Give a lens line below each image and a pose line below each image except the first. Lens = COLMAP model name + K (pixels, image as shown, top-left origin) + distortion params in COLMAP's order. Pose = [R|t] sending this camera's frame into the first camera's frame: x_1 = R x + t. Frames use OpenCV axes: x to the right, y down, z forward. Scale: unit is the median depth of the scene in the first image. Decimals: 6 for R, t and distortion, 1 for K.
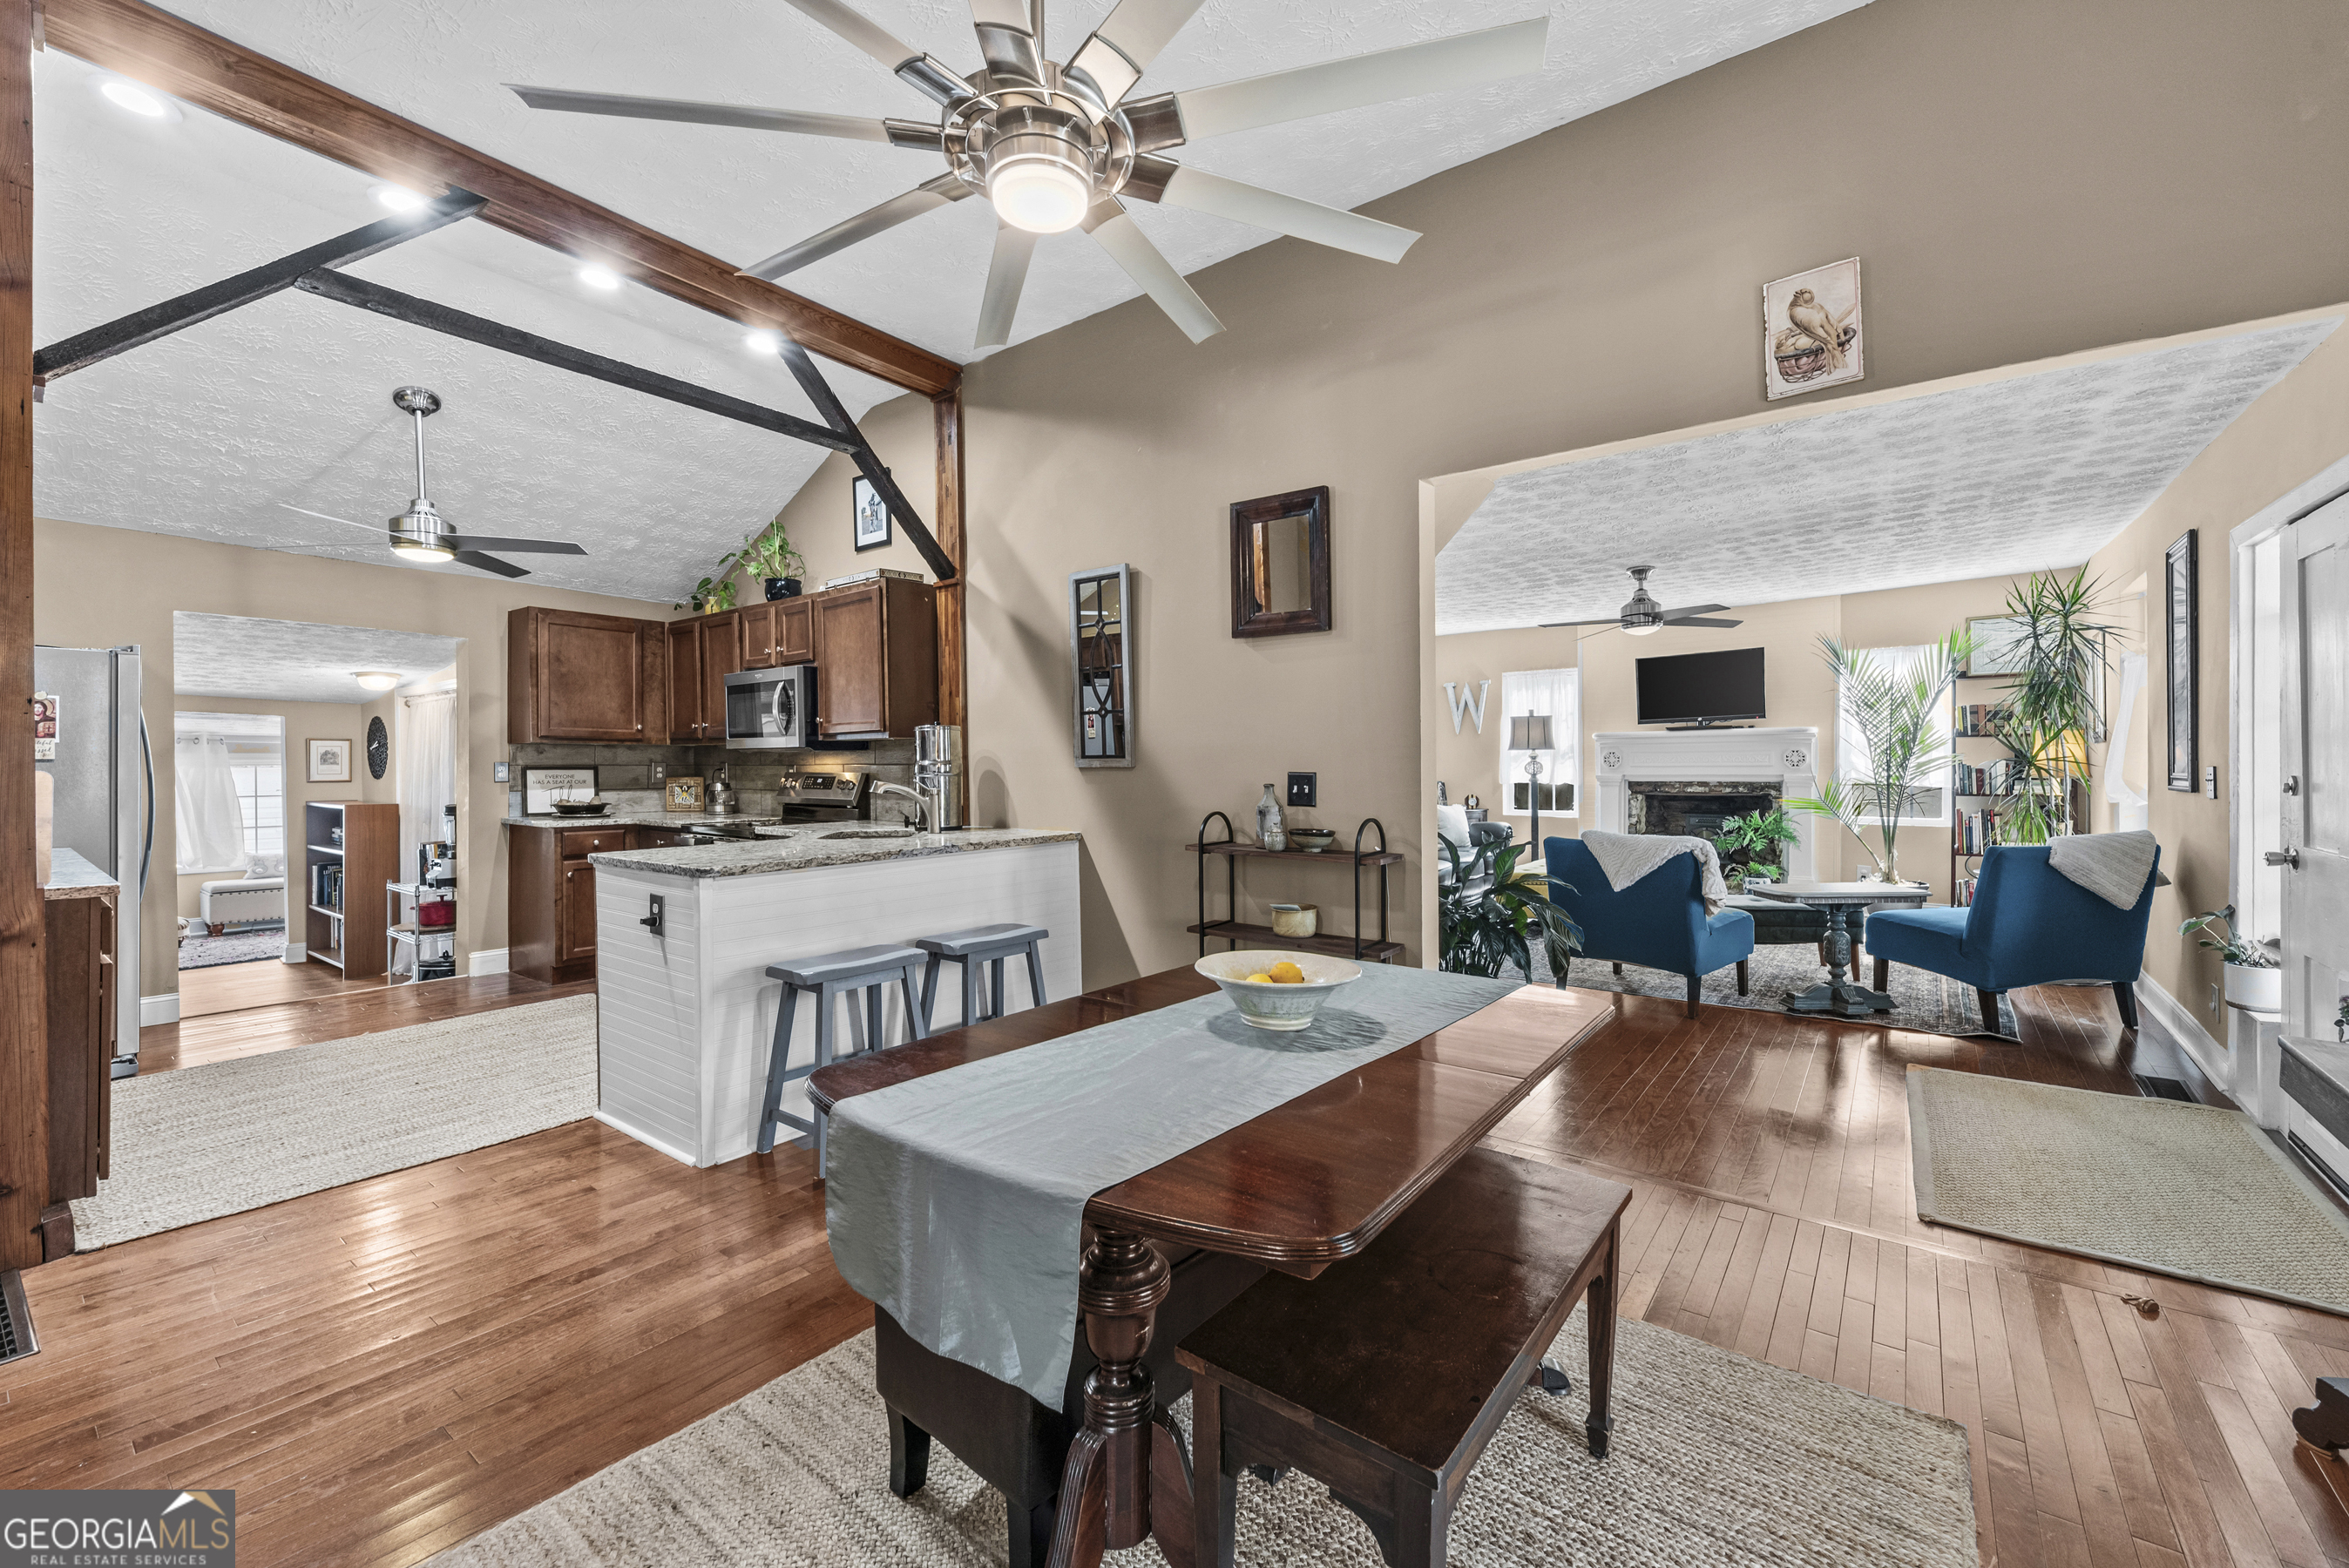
lens RADIAL K [[945.6, 0, 1174.5], [0, 945.6, 784.0], [0, 0, 1]] dist [0.000219, 0.000019]
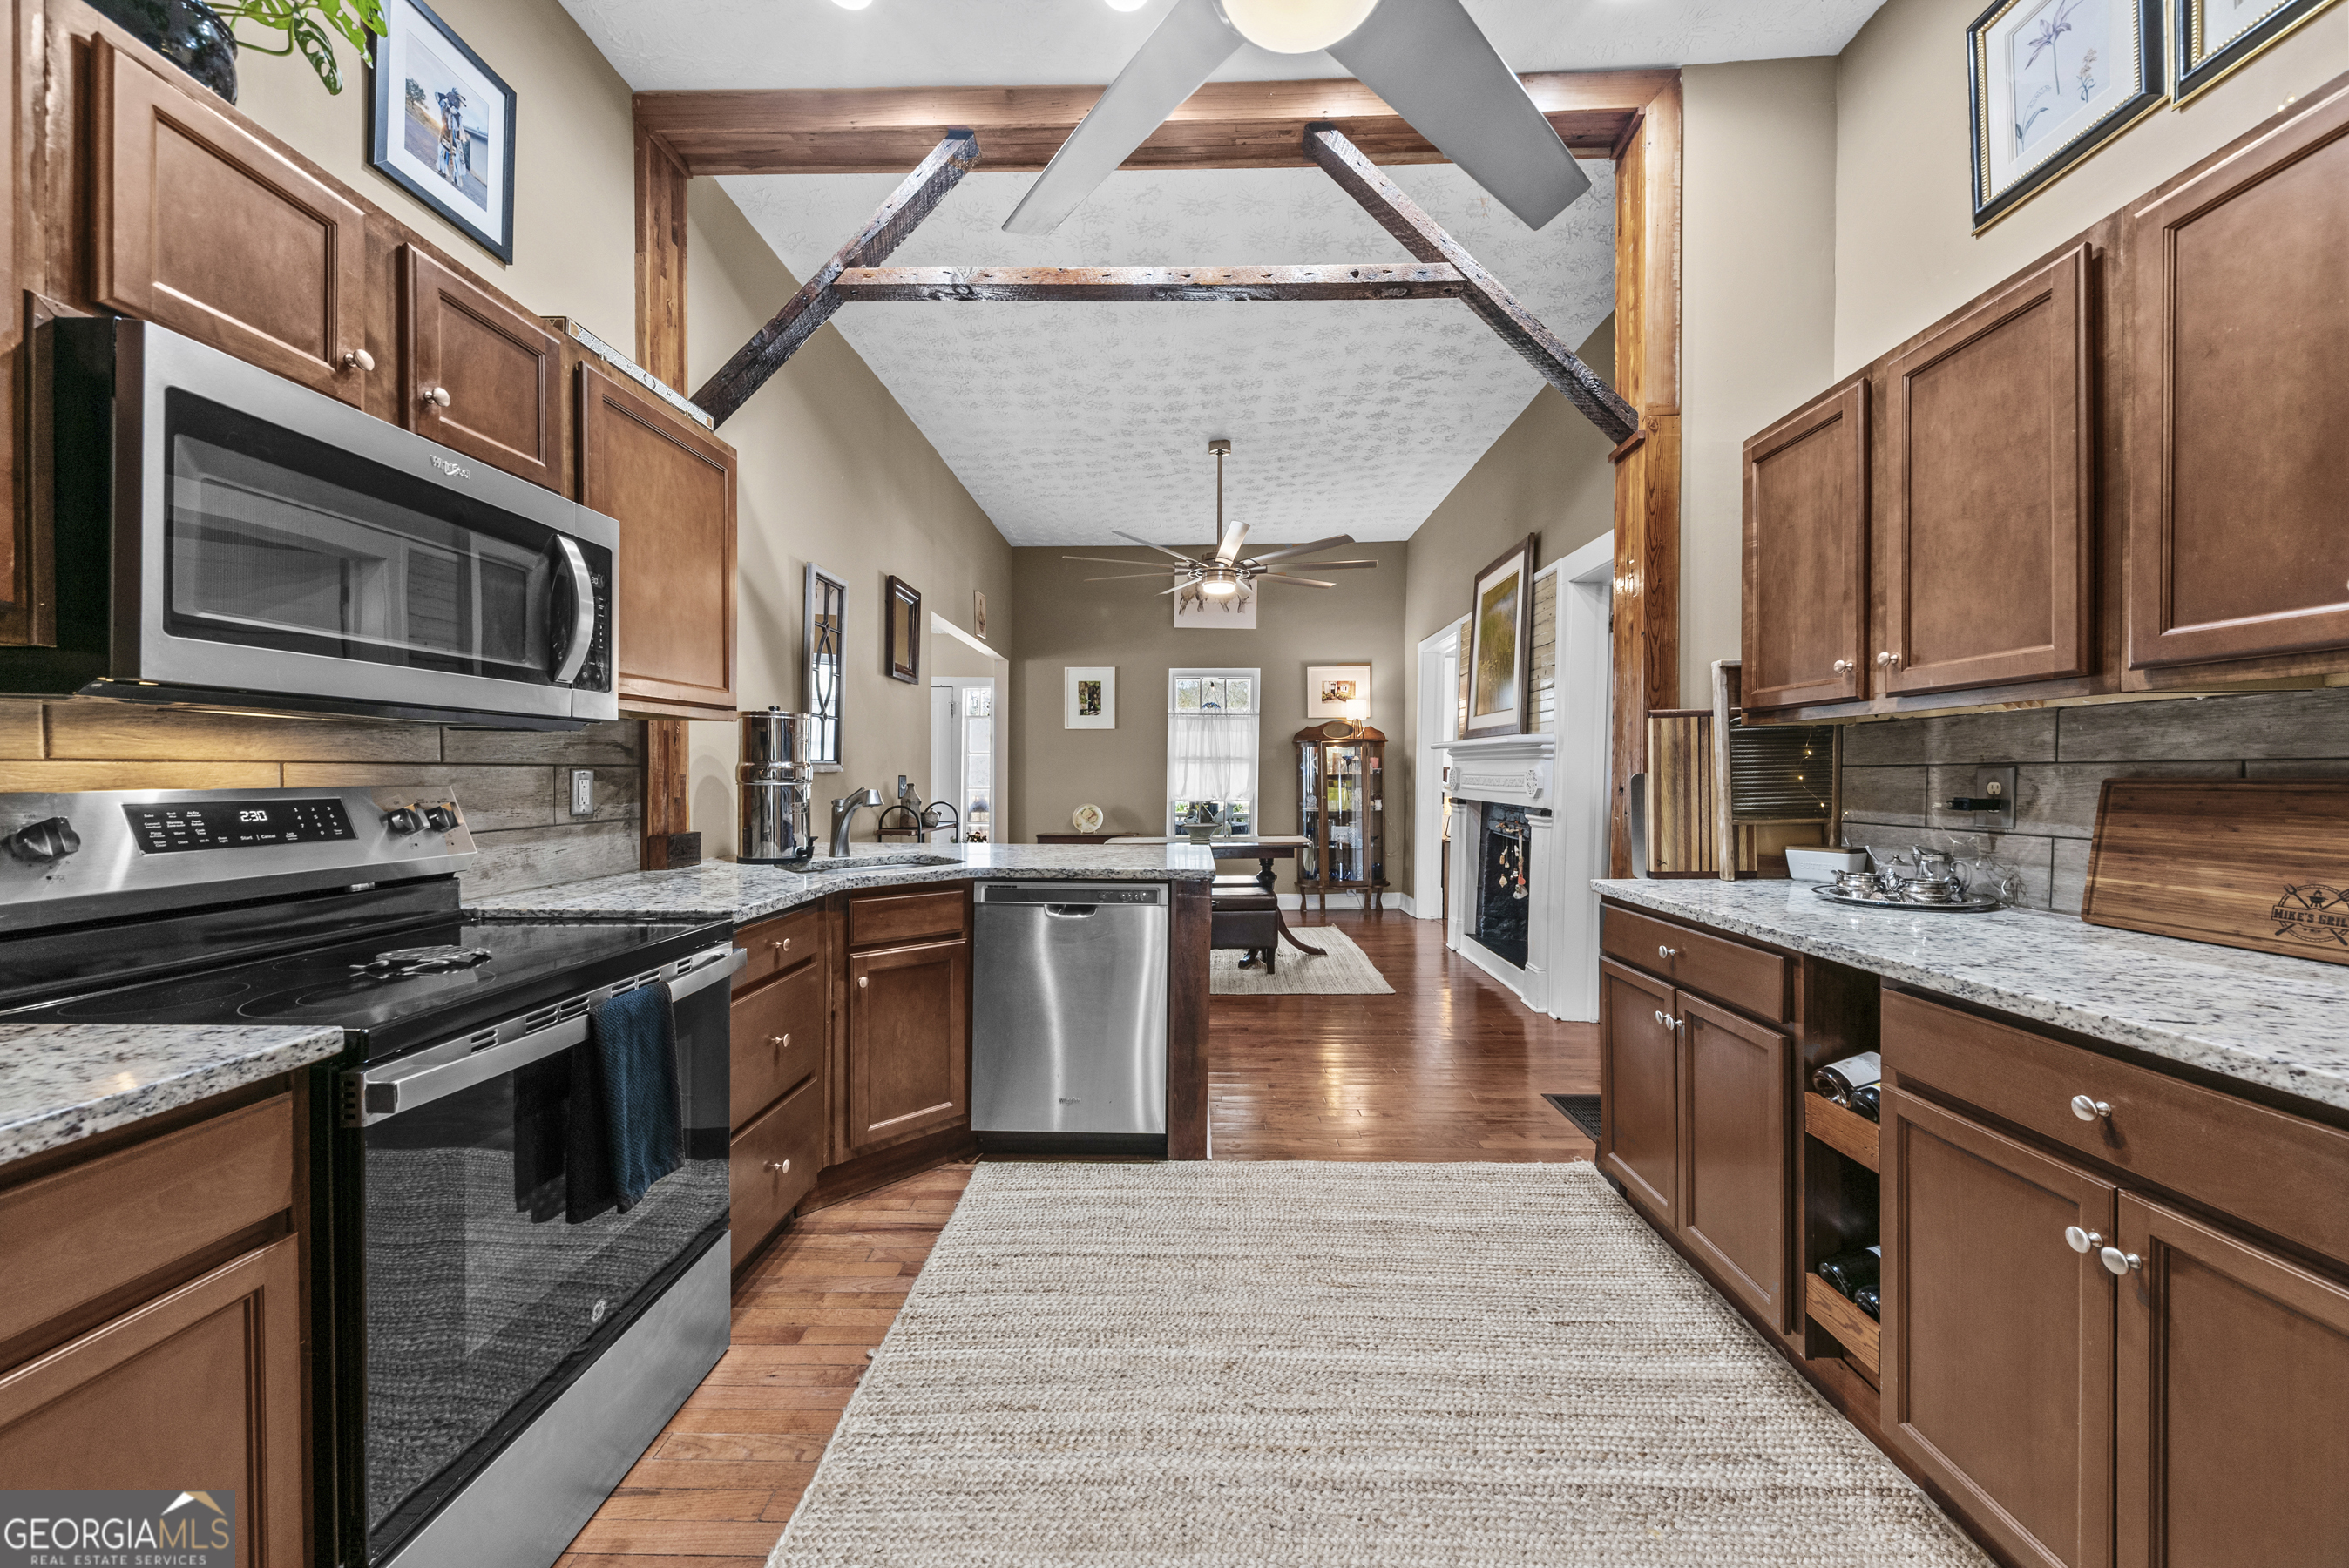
lens RADIAL K [[805.6, 0, 1174.5], [0, 805.6, 784.0], [0, 0, 1]] dist [0.016113, -0.006511]
pose [[-0.594574, -0.000750, 0.804040, -0.776396], [0.007724, 0.999948, 0.006644, -0.008618], [-0.804004, 0.010161, -0.594538, 0.951104]]
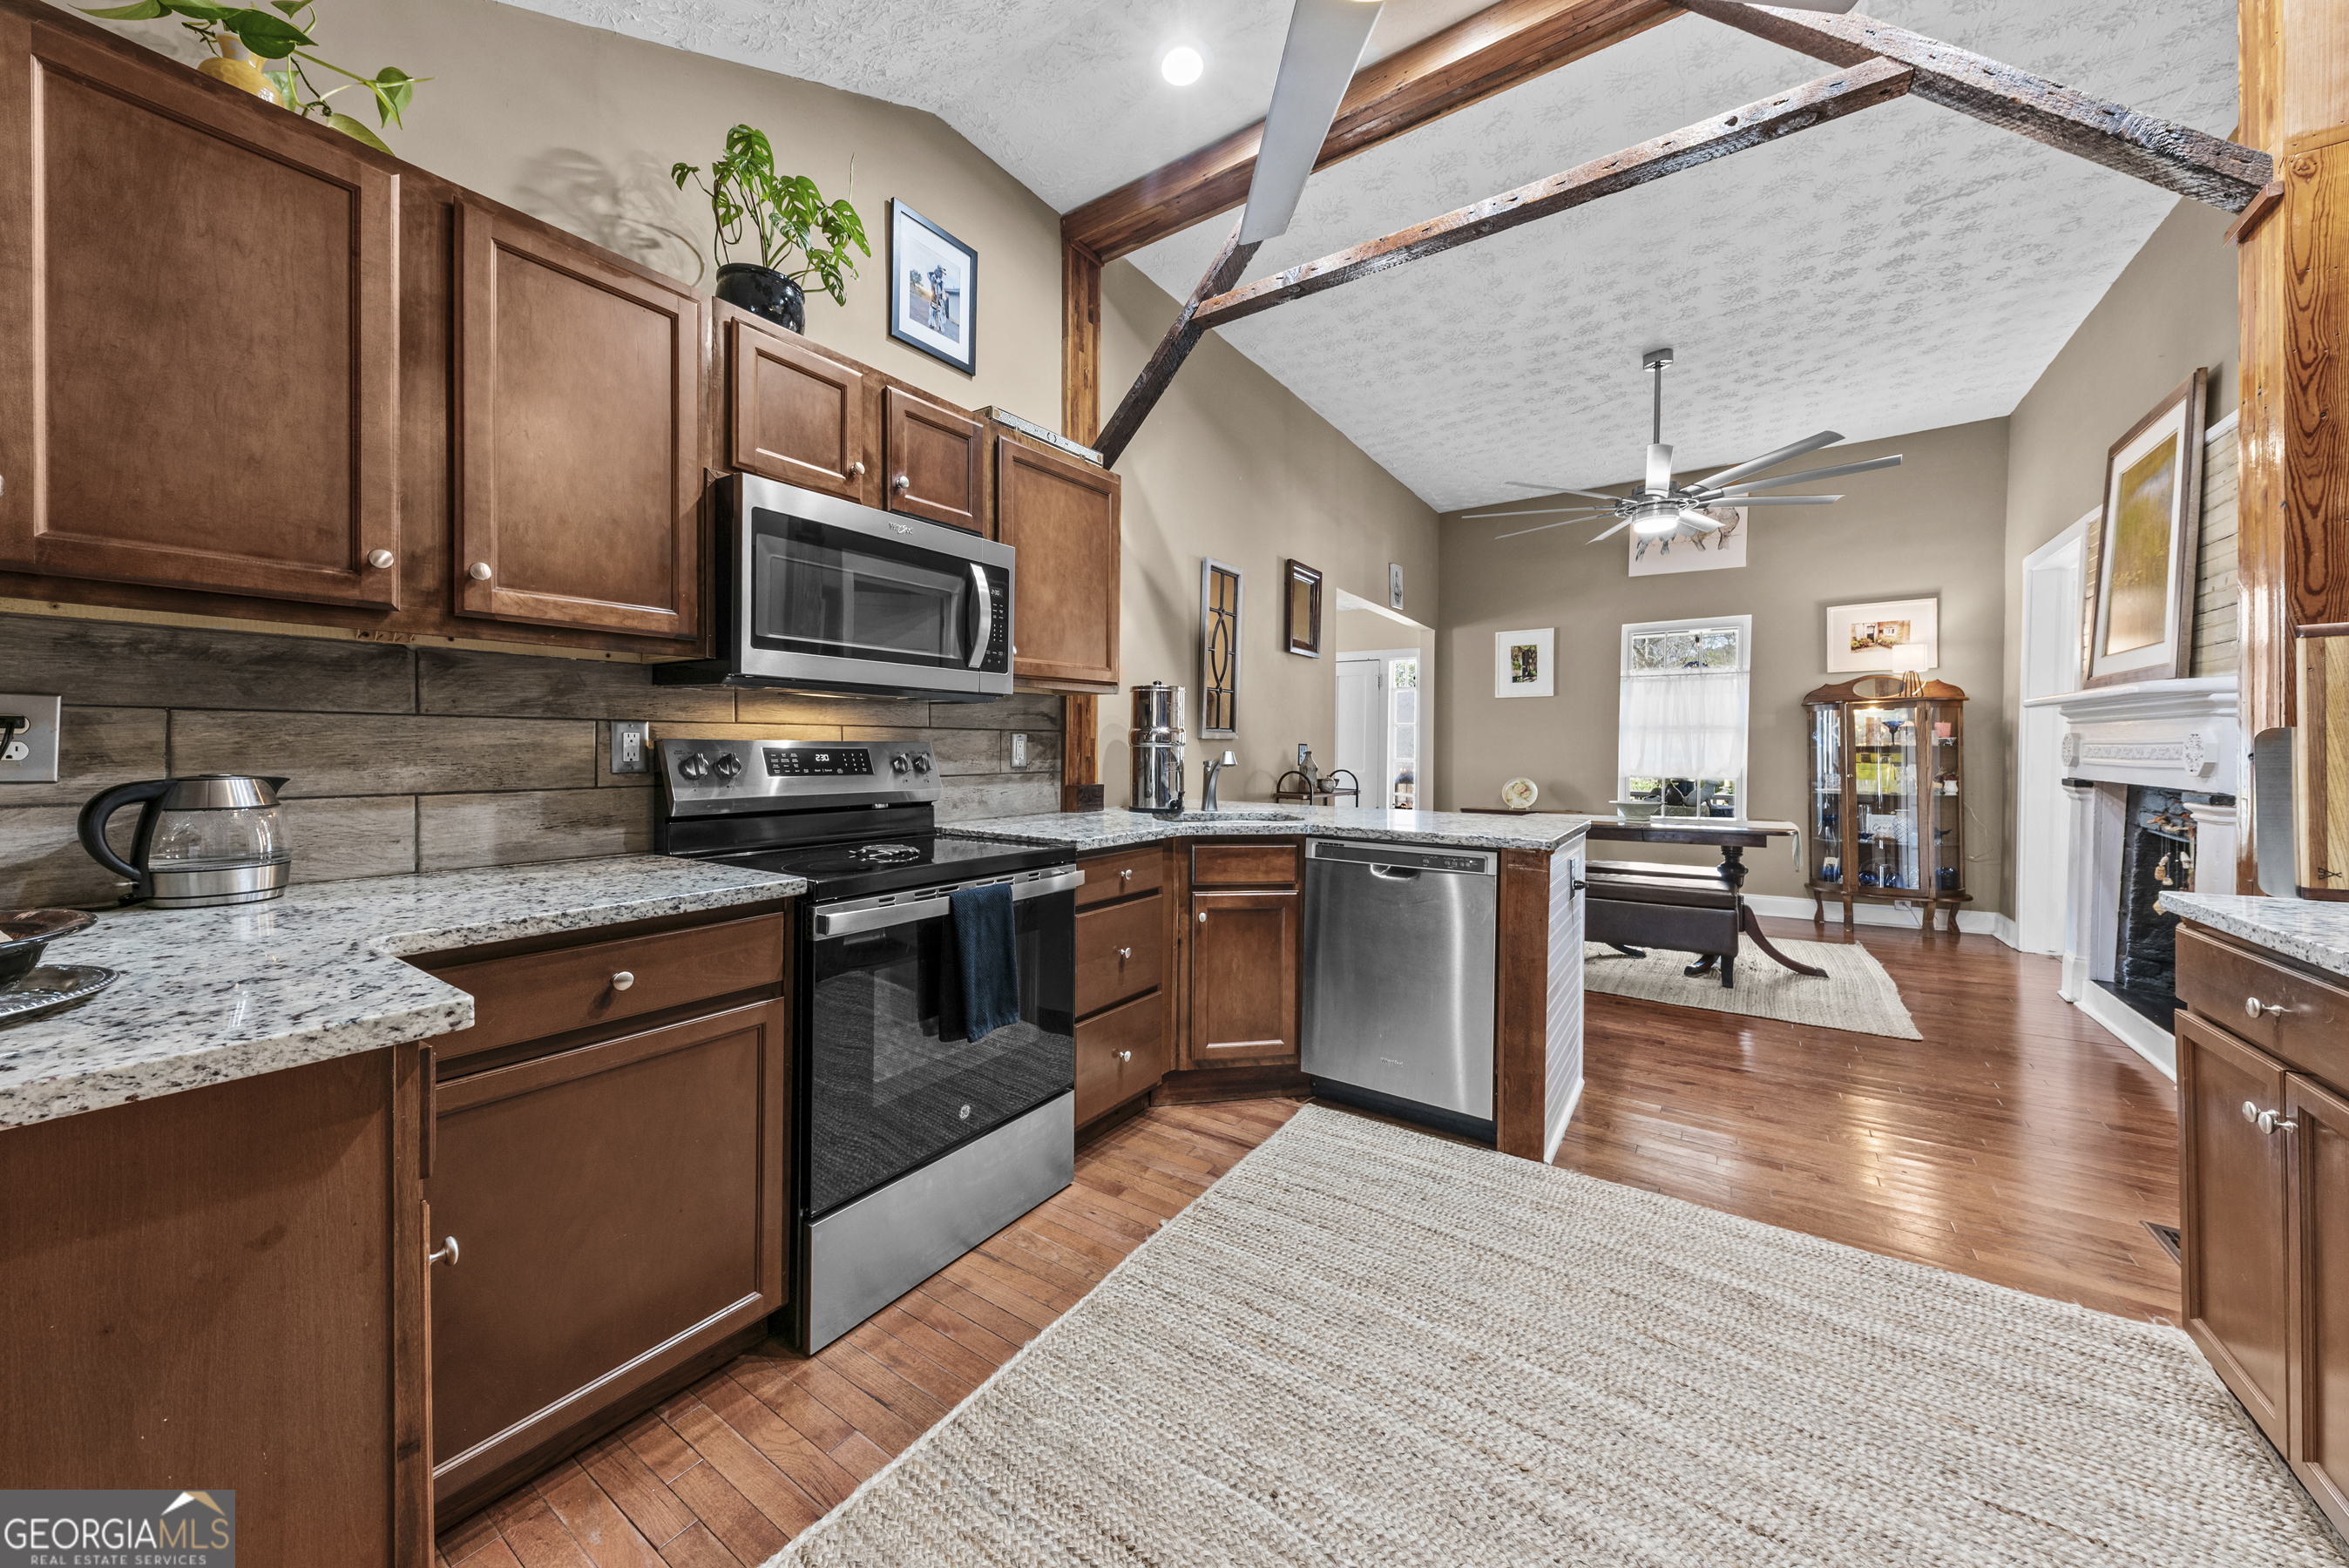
lens RADIAL K [[811.4, 0, 1177.4], [0, 811.4, 754.2], [0, 0, 1]] dist [0.019698, -0.005866]
pose [[-0.061770, 0.003438, 0.998084, -0.831093], [-0.000446, 0.999994, -0.003472, 0.000870], [-0.998090, -0.000659, -0.061769, 0.871955]]
